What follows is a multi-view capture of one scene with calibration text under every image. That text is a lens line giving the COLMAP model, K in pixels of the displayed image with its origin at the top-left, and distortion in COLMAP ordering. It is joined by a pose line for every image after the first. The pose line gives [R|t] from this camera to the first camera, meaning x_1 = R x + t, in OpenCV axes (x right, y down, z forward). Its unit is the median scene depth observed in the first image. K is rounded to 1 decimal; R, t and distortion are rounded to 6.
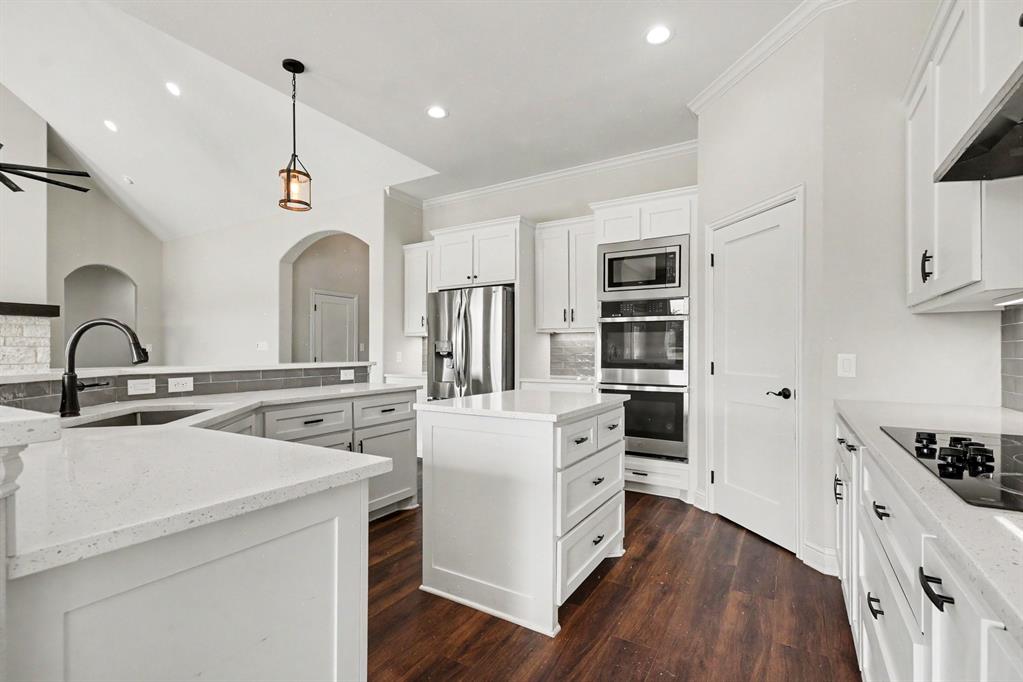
lens RADIAL K [[428.3, 0, 515.7], [0, 428.3, 353.2], [0, 0, 1]] dist [0.000236, -0.000086]
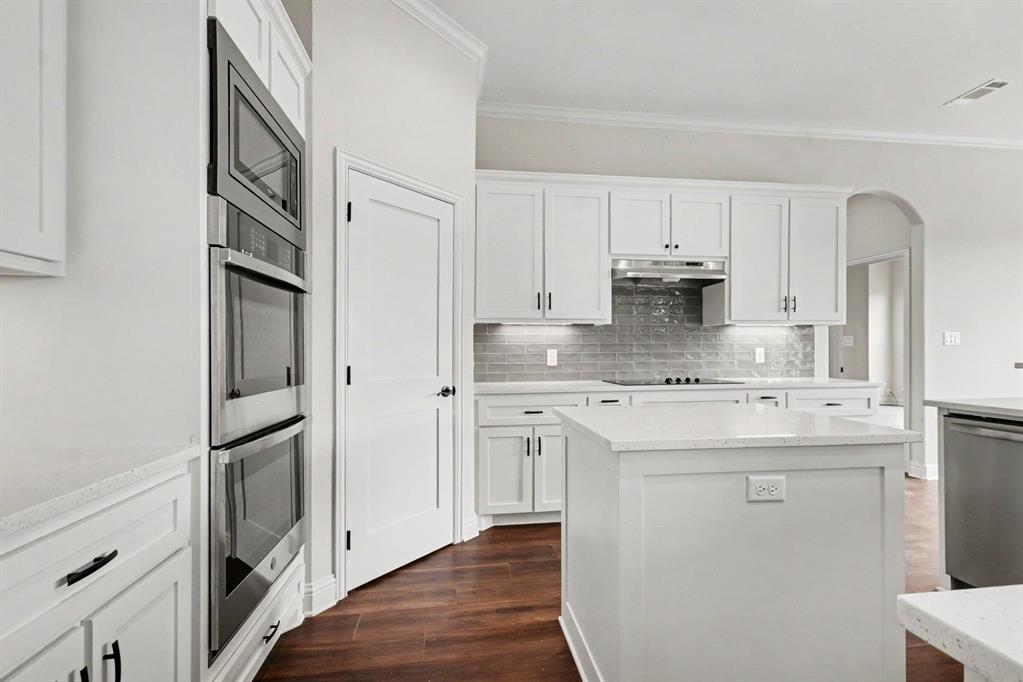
lens RADIAL K [[449.5, 0, 523.9], [0, 449.5, 343.3], [0, 0, 1]] dist [0.001132, -0.000011]
pose [[-0.611453, -0.002229, 0.791278, -0.306881], [-0.002129, 0.999997, 0.001171, -0.030578], [-0.791278, -0.000968, -0.611456, 1.361604]]
